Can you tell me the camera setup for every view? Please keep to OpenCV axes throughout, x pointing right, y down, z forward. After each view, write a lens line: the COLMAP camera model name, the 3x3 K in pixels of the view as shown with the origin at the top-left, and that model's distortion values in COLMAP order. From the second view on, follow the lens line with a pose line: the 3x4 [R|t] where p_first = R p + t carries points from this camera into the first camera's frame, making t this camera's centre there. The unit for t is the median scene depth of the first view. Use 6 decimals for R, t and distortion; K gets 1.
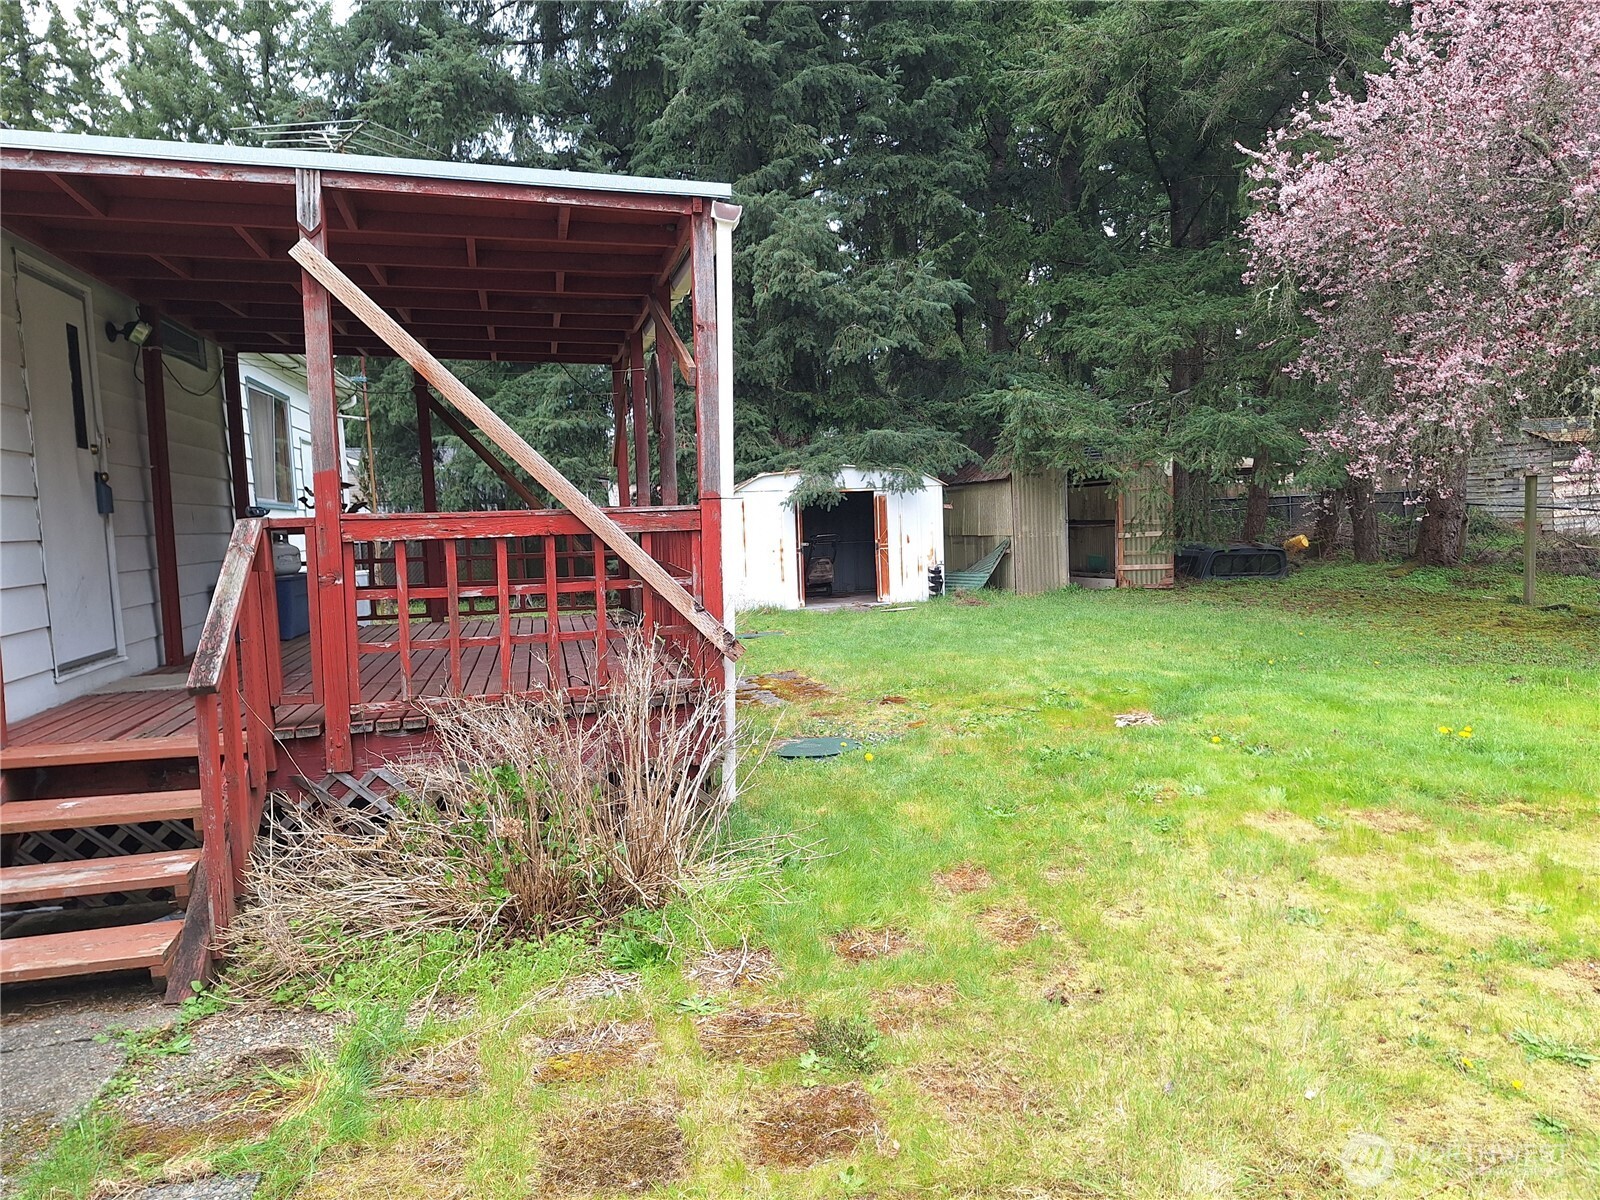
lens RADIAL K [[1094.5, 0, 801.8], [0, 1094.5, 600.9], [0, 0, 1]] dist [0.047833, -0.049528]
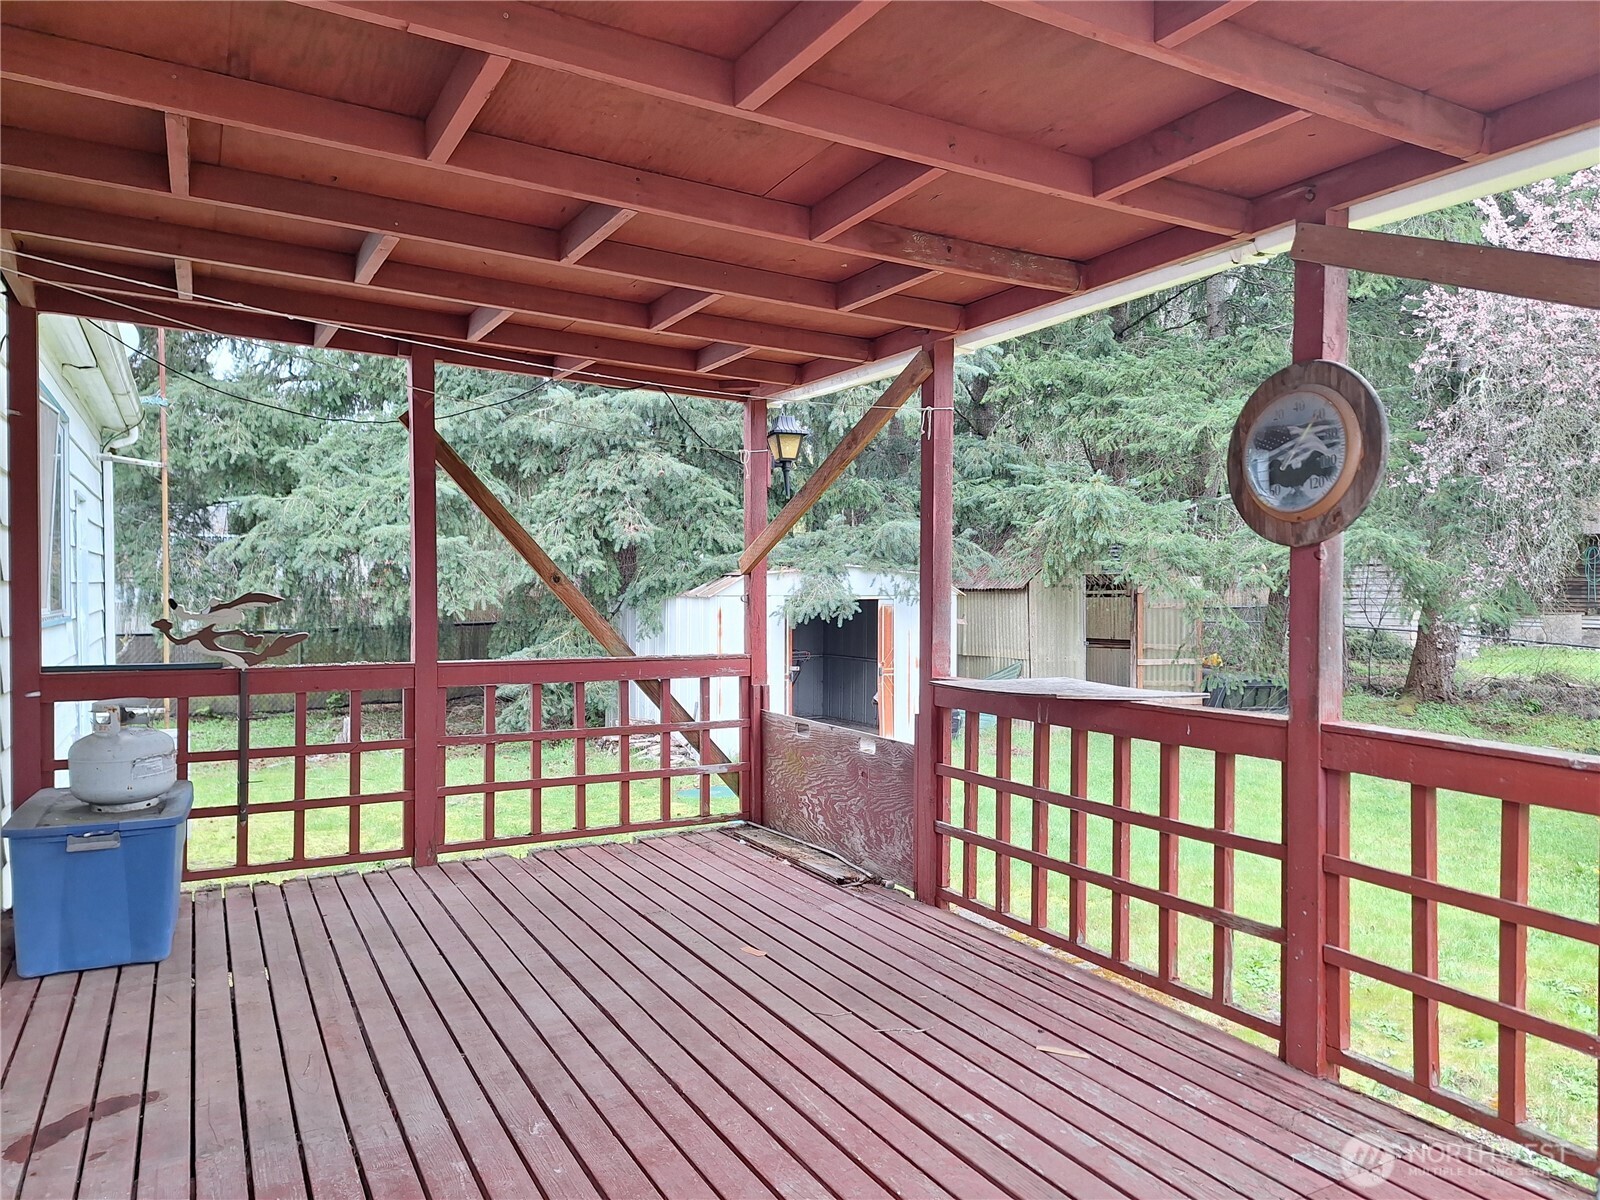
lens RADIAL K [[1094.5, 0, 801.0], [0, 1094.5, 593.7], [0, 0, 1]] dist [0.047833, -0.049528]
pose [[0.965997, 0.033323, 0.256397, -0.186205], [-0.012488, 0.996516, -0.082461, -0.041219], [-0.258251, 0.076455, 0.963048, 0.282289]]
